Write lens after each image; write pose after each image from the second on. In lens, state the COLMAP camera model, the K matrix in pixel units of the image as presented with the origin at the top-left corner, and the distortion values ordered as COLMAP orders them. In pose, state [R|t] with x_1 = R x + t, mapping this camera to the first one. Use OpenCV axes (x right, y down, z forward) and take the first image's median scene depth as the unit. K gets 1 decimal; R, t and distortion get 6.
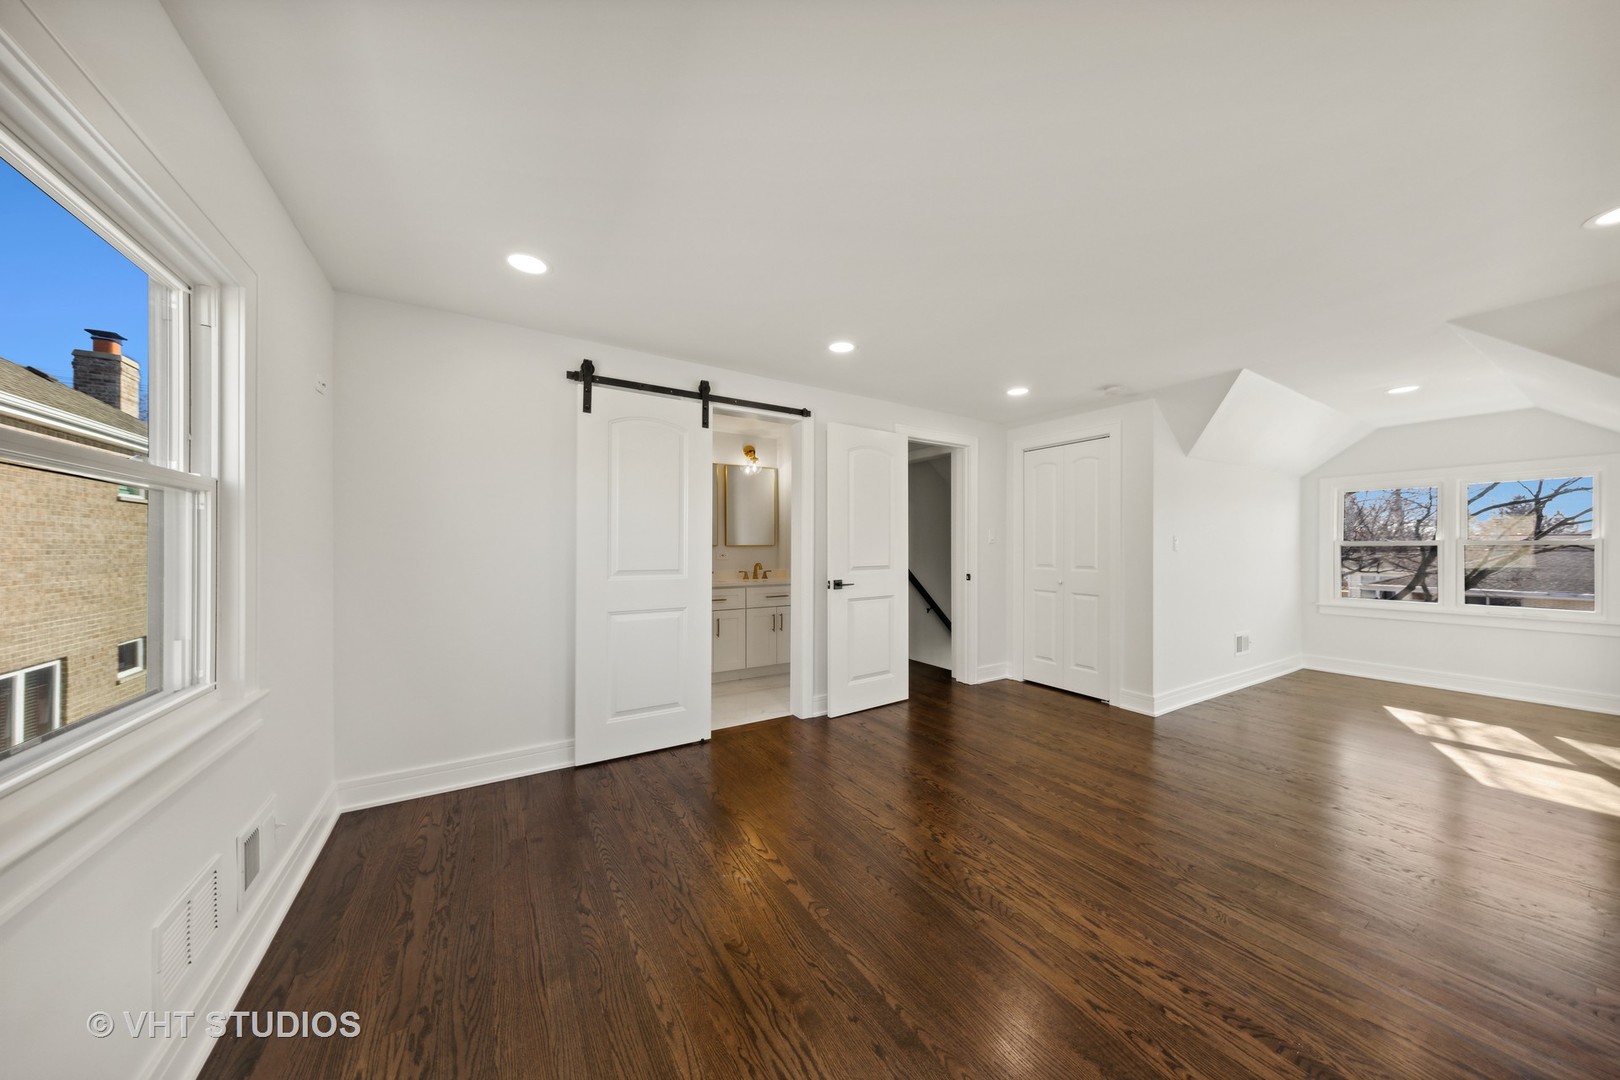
lens RADIAL K [[521.0, 0, 813.7], [0, 521.0, 541.0], [0, 0, 1]] dist [0.013201, -0.002578]
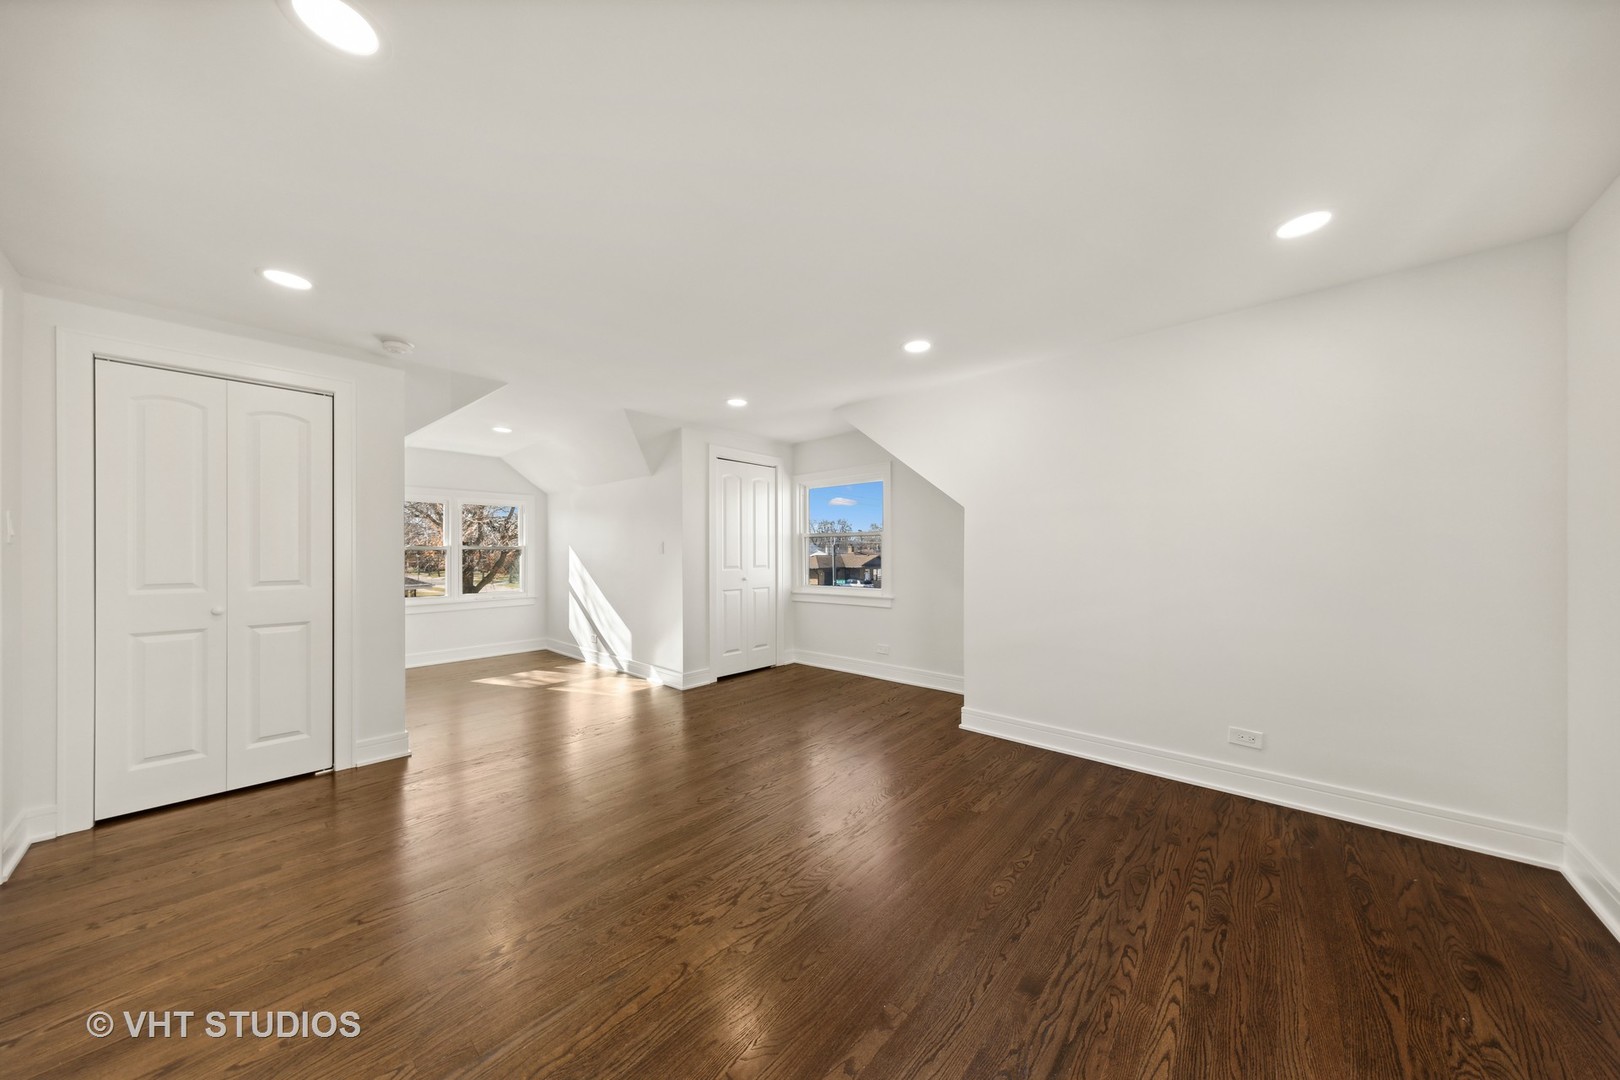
lens RADIAL K [[521.0, 0, 813.7], [0, 521.0, 541.0], [0, 0, 1]] dist [0.013201, -0.002578]
pose [[-0.273083, 0.015505, 0.961866, -0.674913], [-0.007114, 0.999810, -0.018136, 0.013089], [-0.961964, -0.011795, -0.272921, 1.243654]]
